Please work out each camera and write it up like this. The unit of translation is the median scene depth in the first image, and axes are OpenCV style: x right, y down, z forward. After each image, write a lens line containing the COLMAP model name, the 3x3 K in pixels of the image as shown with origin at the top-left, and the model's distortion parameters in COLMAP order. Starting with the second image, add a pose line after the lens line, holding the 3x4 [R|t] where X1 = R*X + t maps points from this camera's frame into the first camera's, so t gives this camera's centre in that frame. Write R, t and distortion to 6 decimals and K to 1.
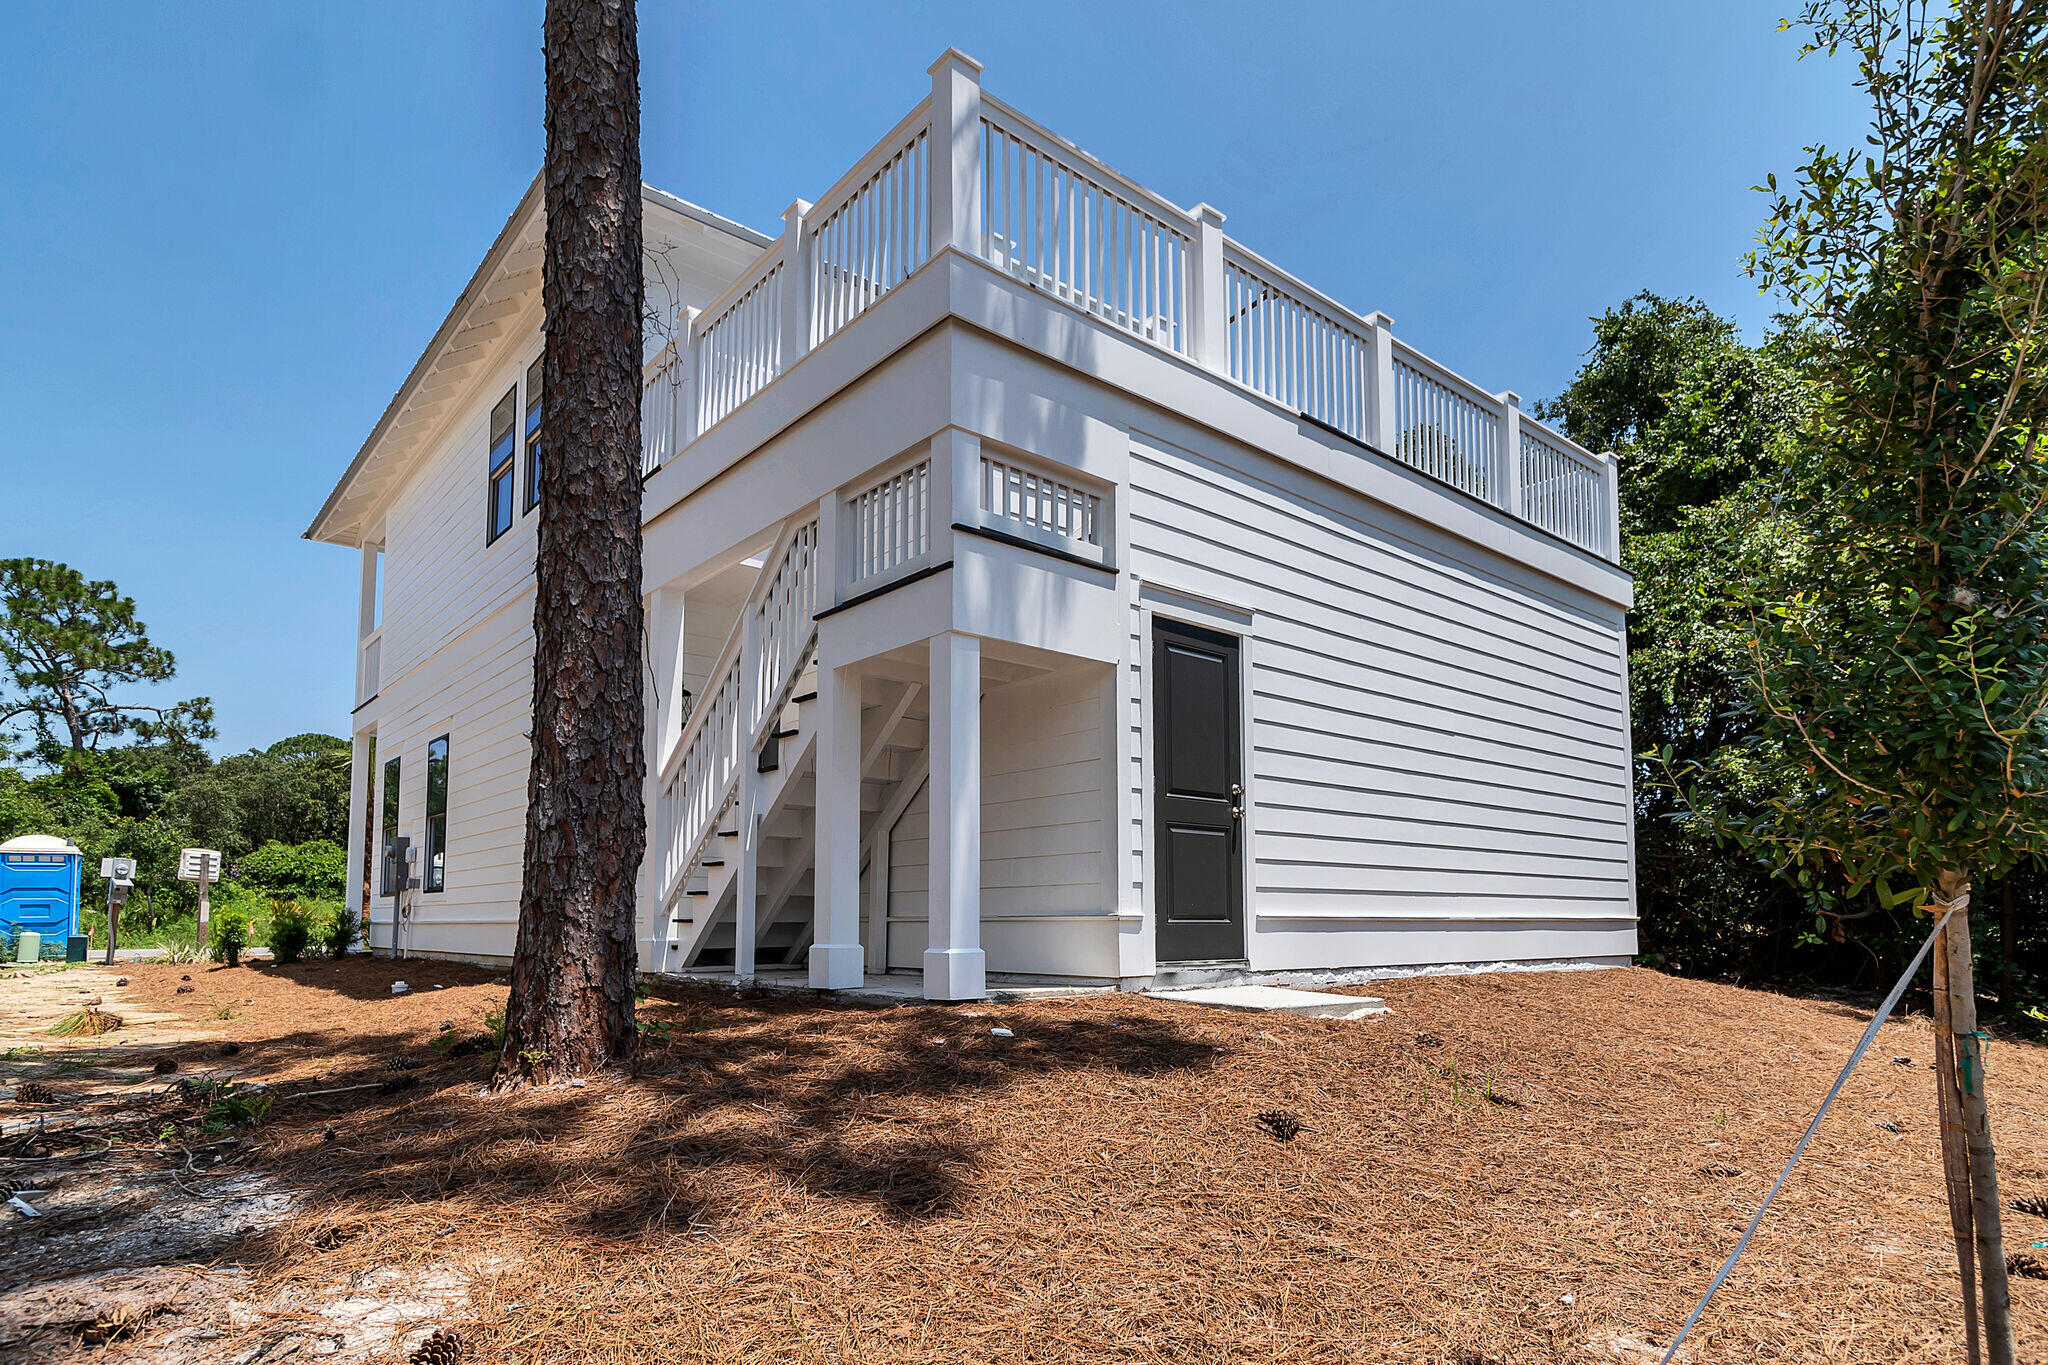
lens RADIAL K [[1125.4, 0, 1024.6], [0, 1125.4, 852.1], [0, 0, 1]] dist [0.000719, 0.002134]
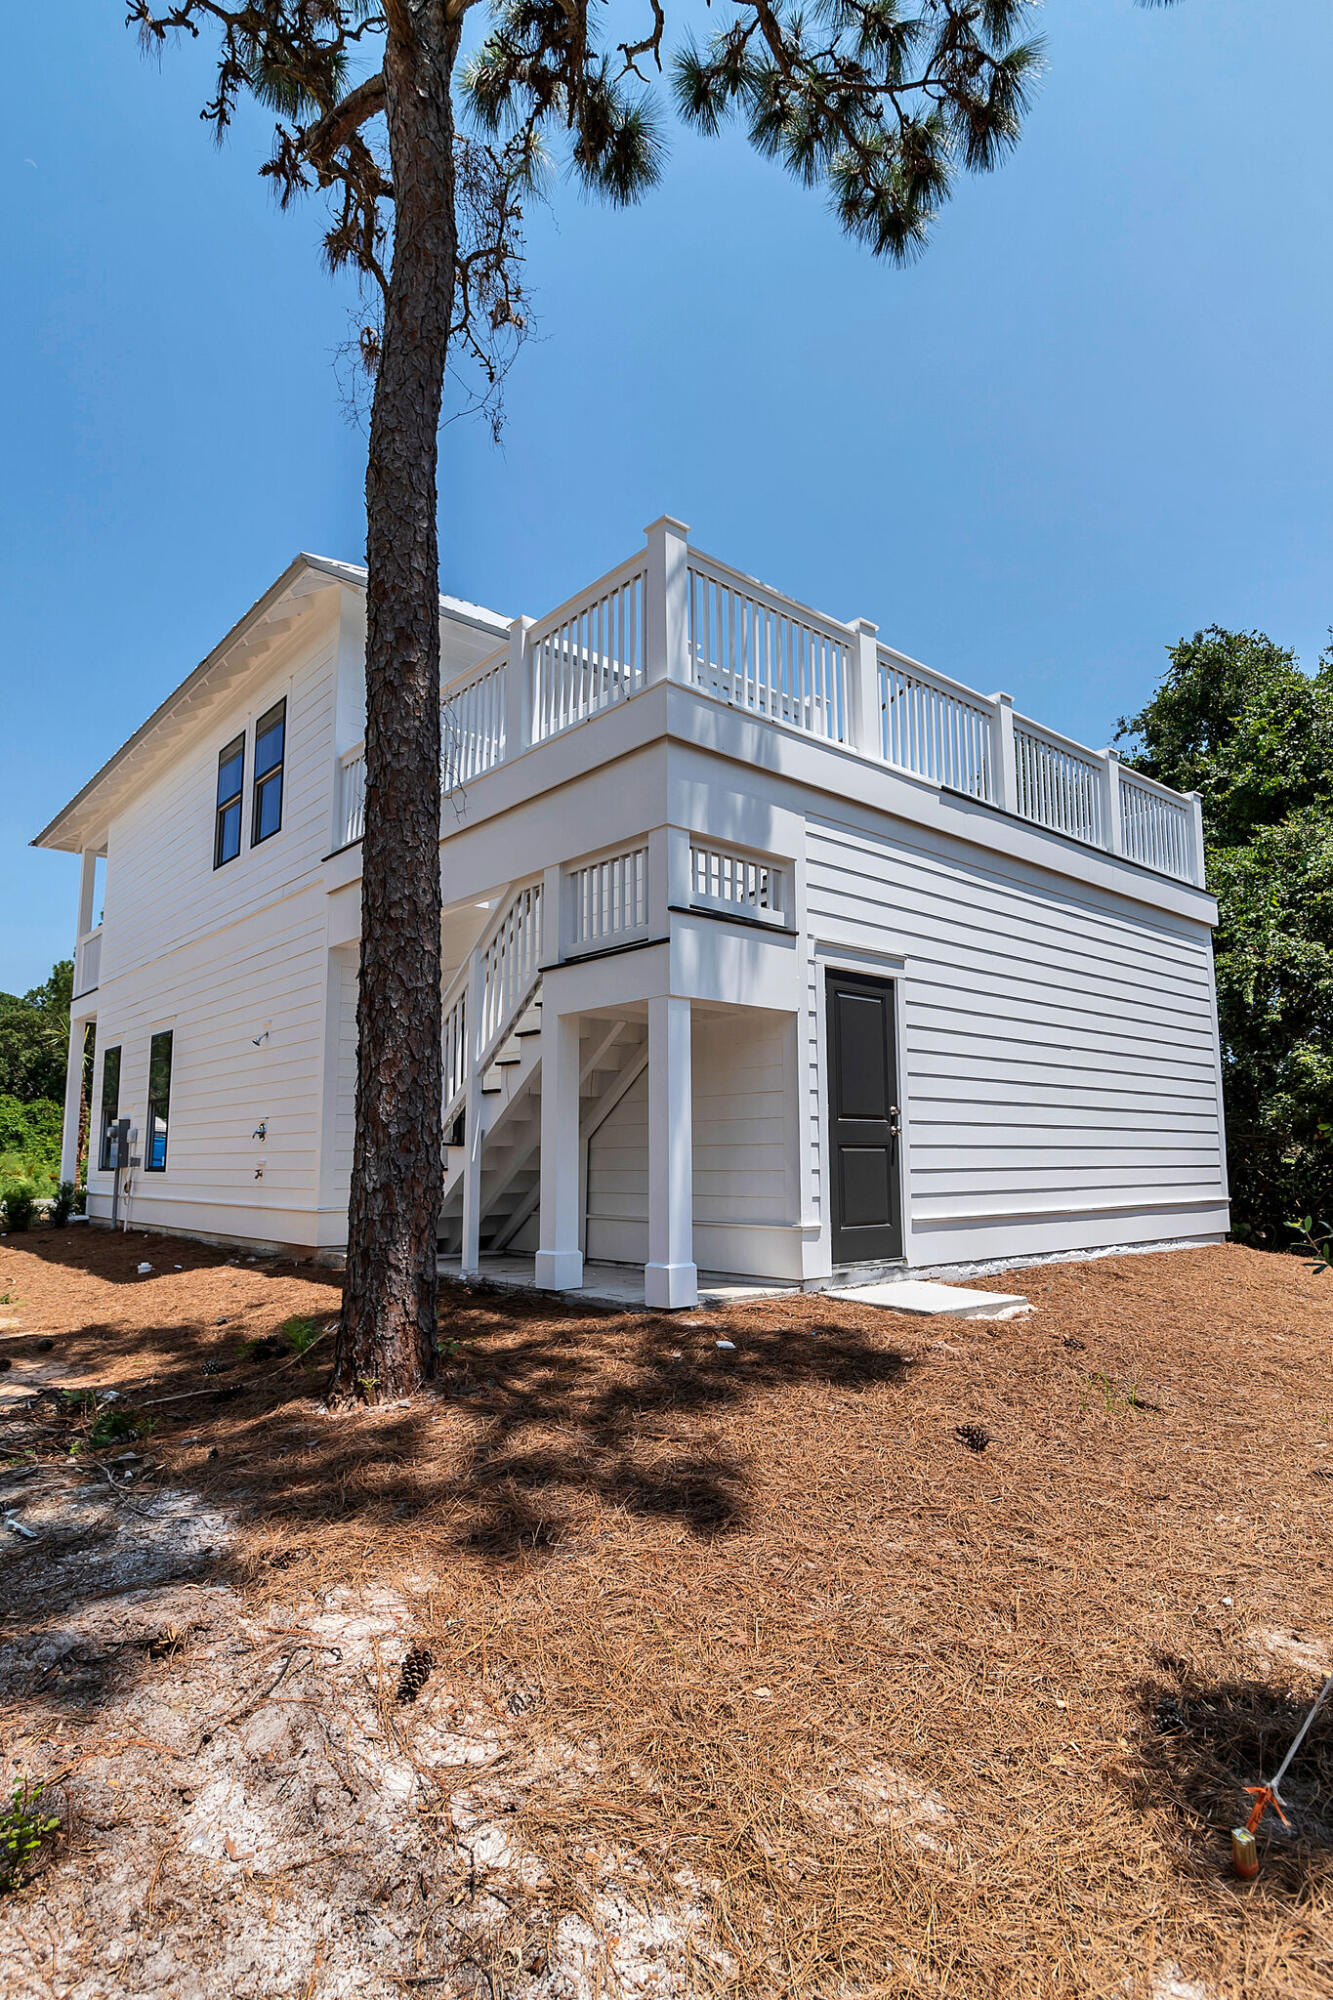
lens RADIAL K [[1099.0, 0, 603.6], [0, 1099.0, 1003.0], [0, 0, 1]] dist [0.000719, 0.002134]
pose [[0.999973, 0.000741, 0.007270, -0.136703], [-0.000415, 0.999001, -0.044688, -0.130328], [-0.007296, 0.044684, 0.998975, -0.161022]]
